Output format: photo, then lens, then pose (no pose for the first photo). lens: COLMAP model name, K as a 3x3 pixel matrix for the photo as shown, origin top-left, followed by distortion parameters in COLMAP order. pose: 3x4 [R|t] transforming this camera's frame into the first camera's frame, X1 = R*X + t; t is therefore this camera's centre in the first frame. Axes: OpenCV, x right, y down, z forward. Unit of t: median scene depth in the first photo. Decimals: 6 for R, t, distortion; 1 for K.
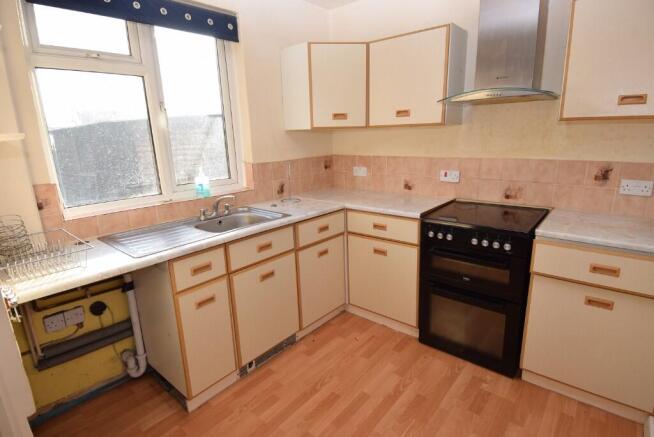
lens RADIAL K [[345.0, 0, 327.0], [0, 345.0, 218.5], [0, 0, 1]] dist [0.055020, -0.055898]
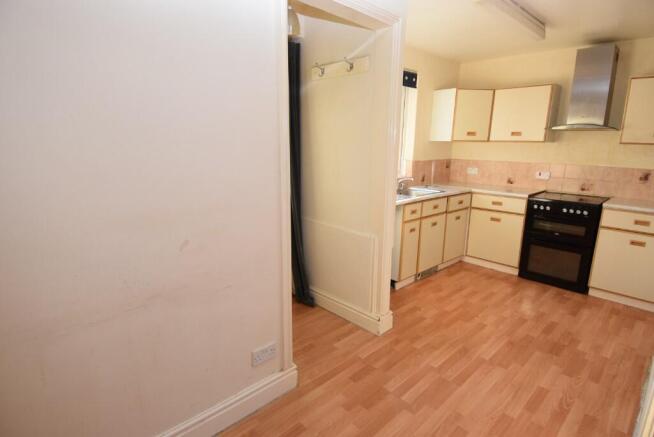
lens RADIAL K [[345.0, 0, 327.0], [0, 345.0, 218.5], [0, 0, 1]] dist [0.055020, -0.055898]
pose [[0.992778, 0.068381, -0.098573, -0.489616], [-0.071022, 0.997197, -0.023533, 0.197572], [0.096688, 0.030364, 0.994852, -0.715628]]
